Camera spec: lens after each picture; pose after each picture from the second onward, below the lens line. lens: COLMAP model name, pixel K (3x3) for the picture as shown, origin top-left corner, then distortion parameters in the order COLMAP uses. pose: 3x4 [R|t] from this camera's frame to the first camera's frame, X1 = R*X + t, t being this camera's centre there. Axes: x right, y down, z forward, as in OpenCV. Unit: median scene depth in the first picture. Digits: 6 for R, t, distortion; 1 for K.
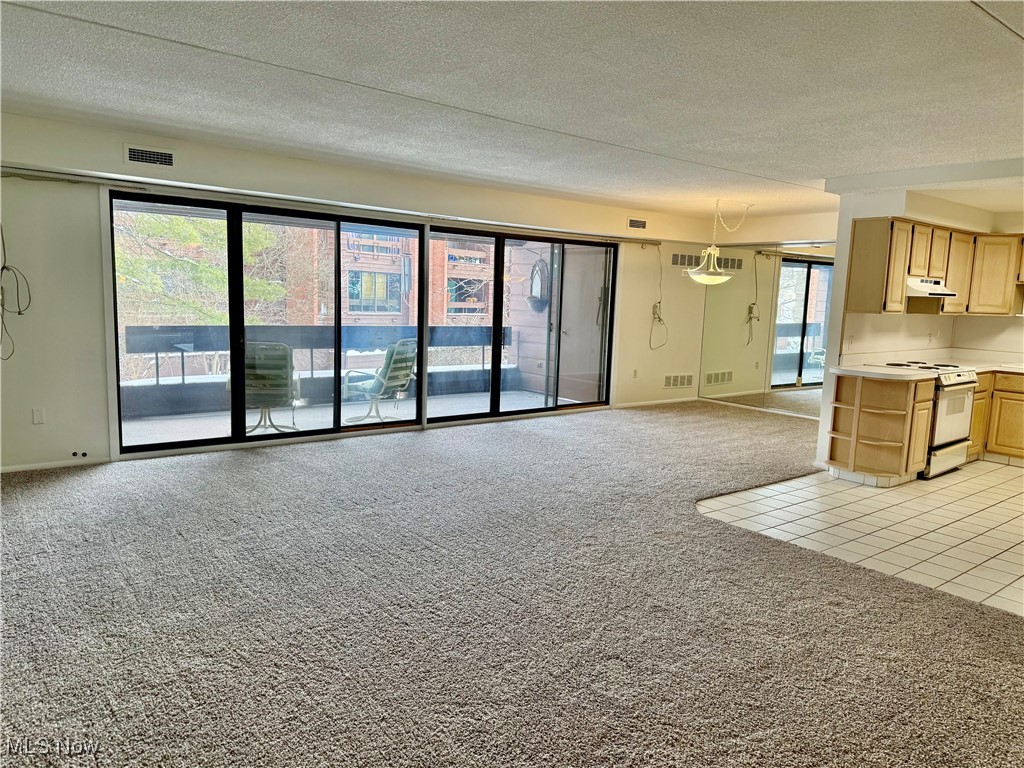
lens RADIAL K [[712.0, 0, 515.4], [0, 712.0, 383.3], [0, 0, 1]] dist [0.093580, -0.107582]
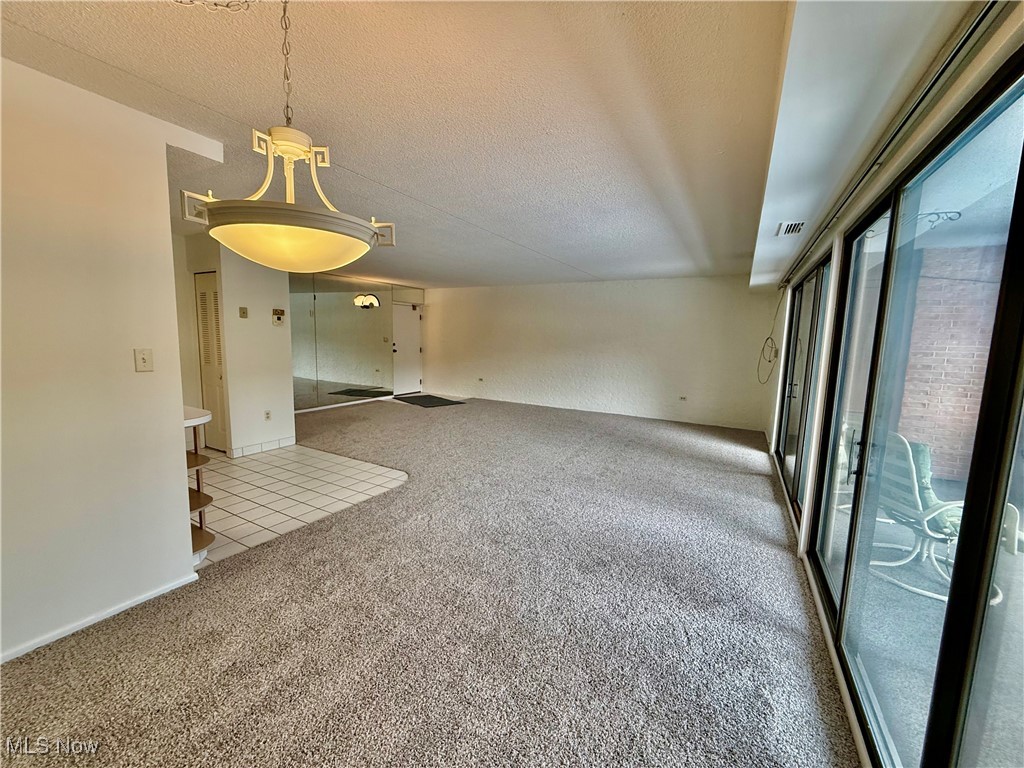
lens RADIAL K [[407.8, 0, 512.0], [0, 407.8, 385.6], [0, 0, 1]] dist [-0.001464, 0.000452]
pose [[-0.928170, -0.015245, -0.371843, 0.178060], [-0.105425, 0.969002, 0.223428, -0.101259], [0.356911, 0.246581, -0.901006, 0.856736]]
